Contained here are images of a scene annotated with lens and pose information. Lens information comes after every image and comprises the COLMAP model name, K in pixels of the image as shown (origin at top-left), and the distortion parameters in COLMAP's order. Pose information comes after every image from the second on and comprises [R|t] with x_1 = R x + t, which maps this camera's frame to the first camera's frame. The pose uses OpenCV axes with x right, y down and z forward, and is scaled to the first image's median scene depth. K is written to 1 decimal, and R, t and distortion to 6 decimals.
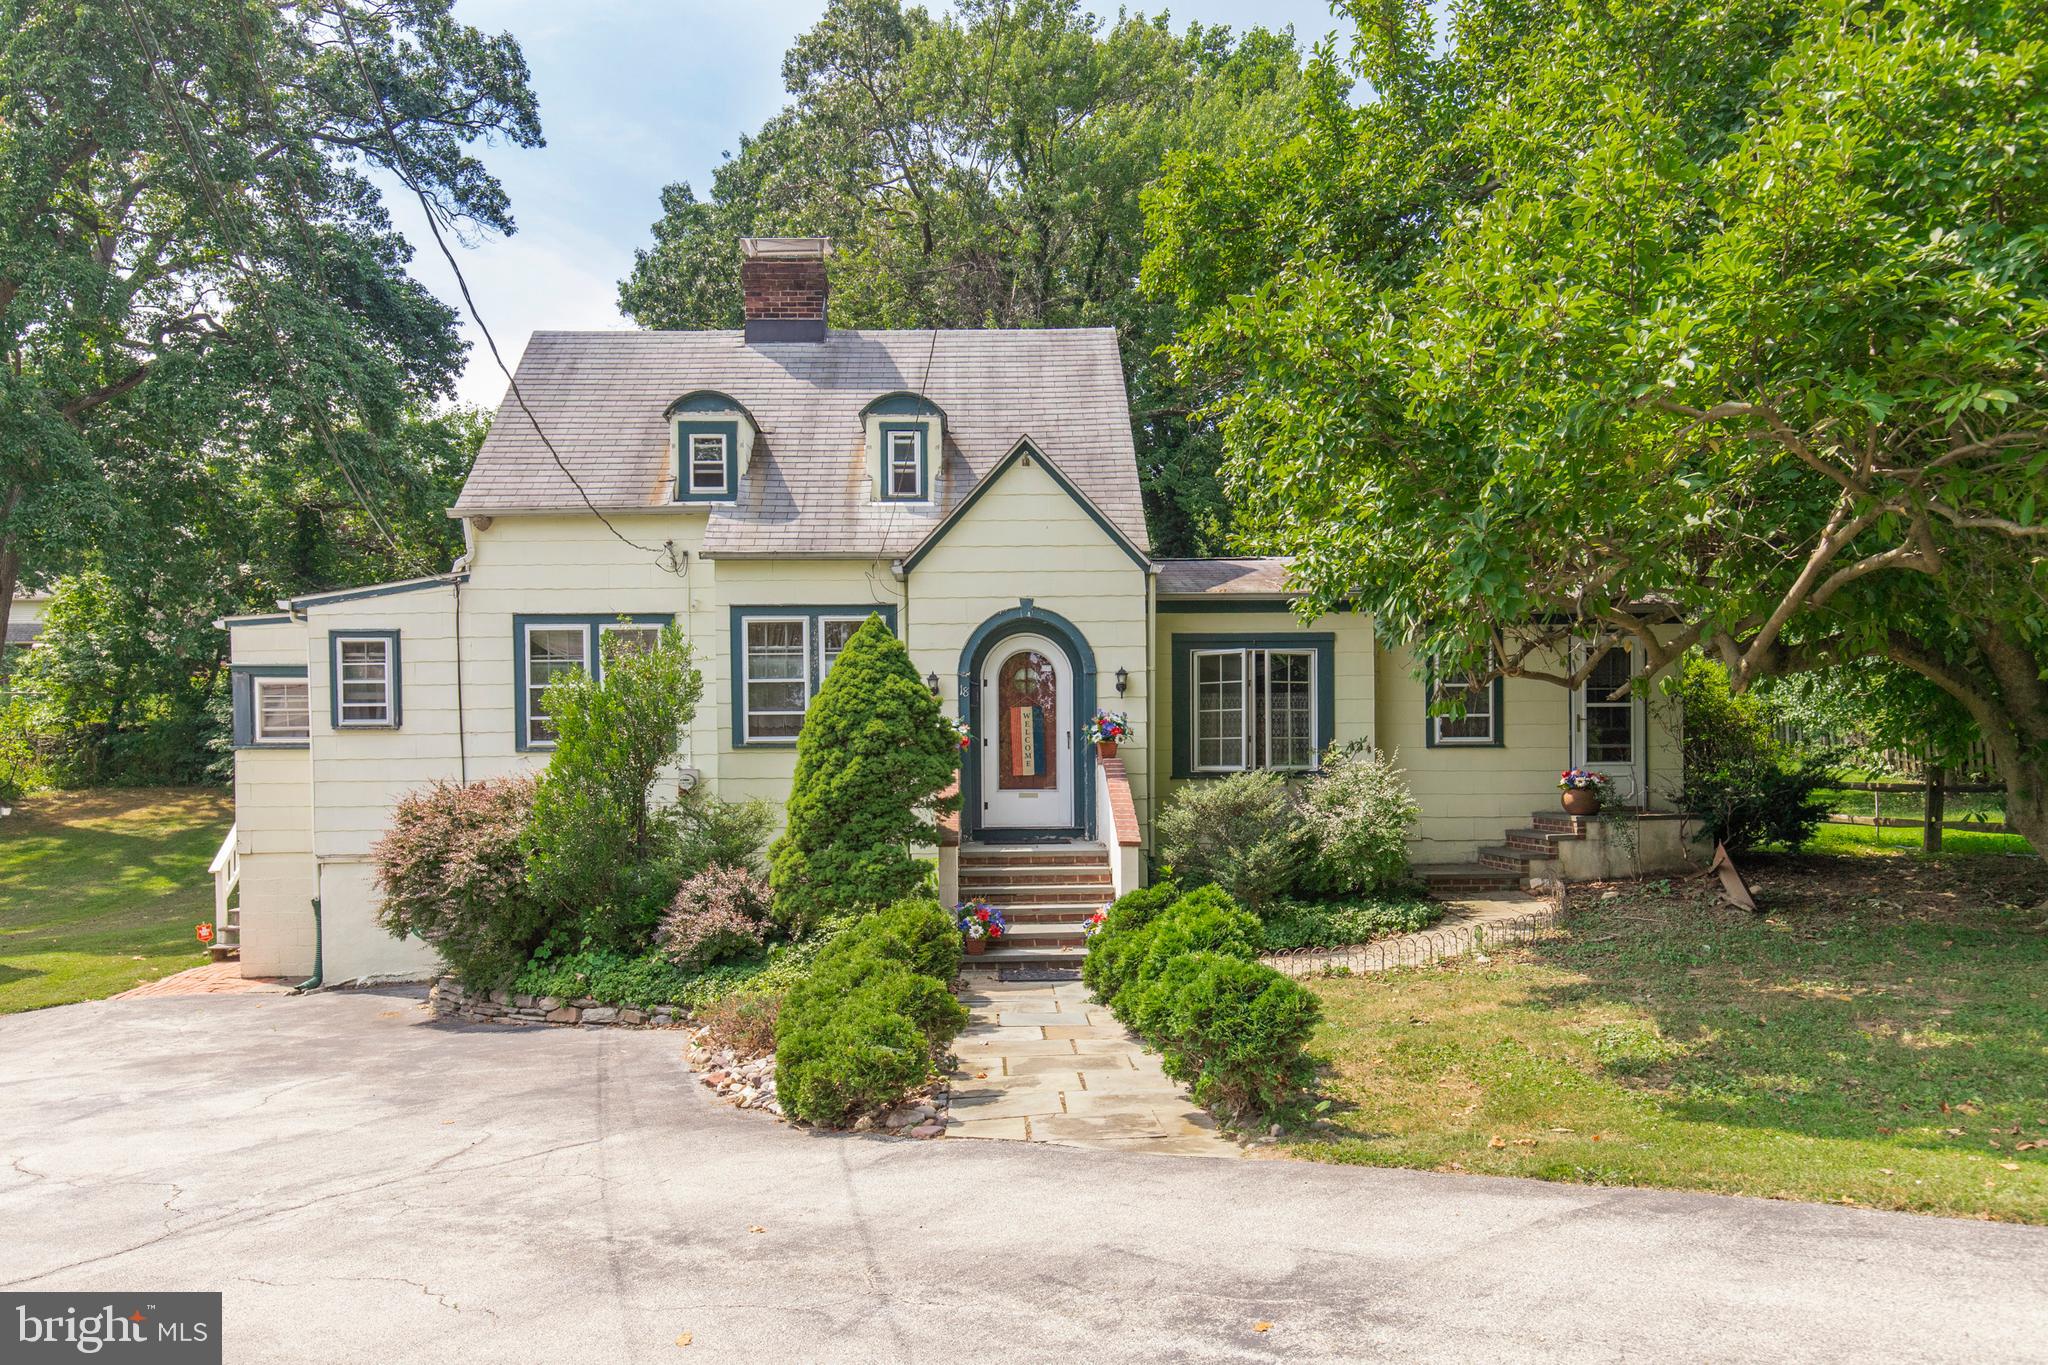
lens RADIAL K [[1410.3, 0, 1024.0], [0, 1410.3, 682.5], [0, 0, 1]] dist [-0.005292, -0.001451]
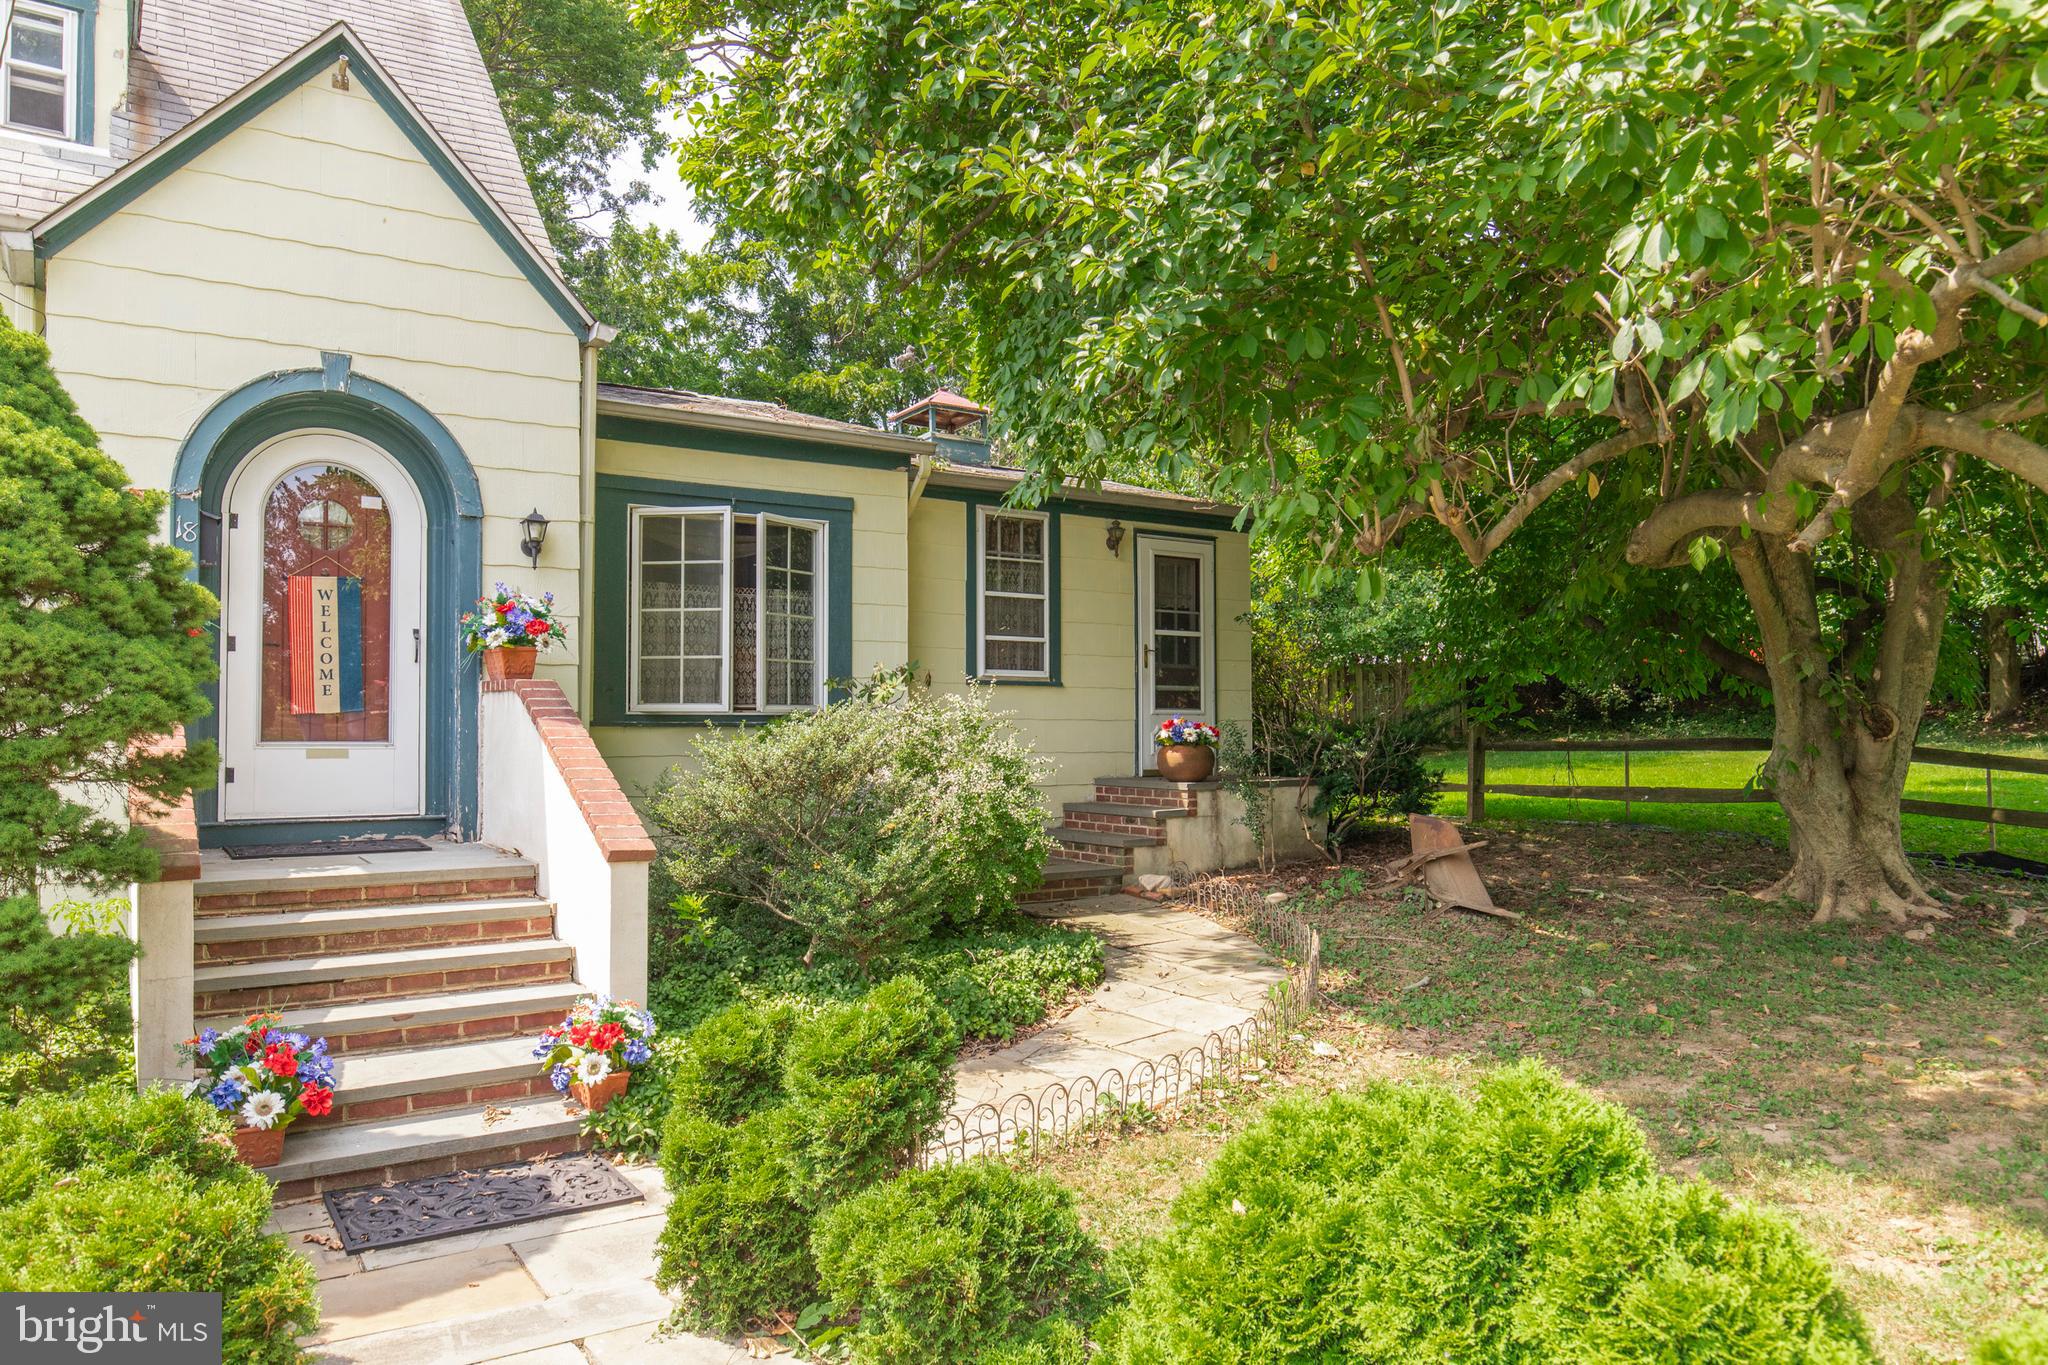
lens RADIAL K [[1410.3, 0, 1024.0], [0, 1410.3, 682.5], [0, 0, 1]] dist [-0.005292, -0.001451]
pose [[0.853006, 0.025513, 0.521278, -0.046424], [-0.037840, 0.999199, 0.013016, 0.039306], [-0.520528, -0.030828, 0.853288, 0.451597]]
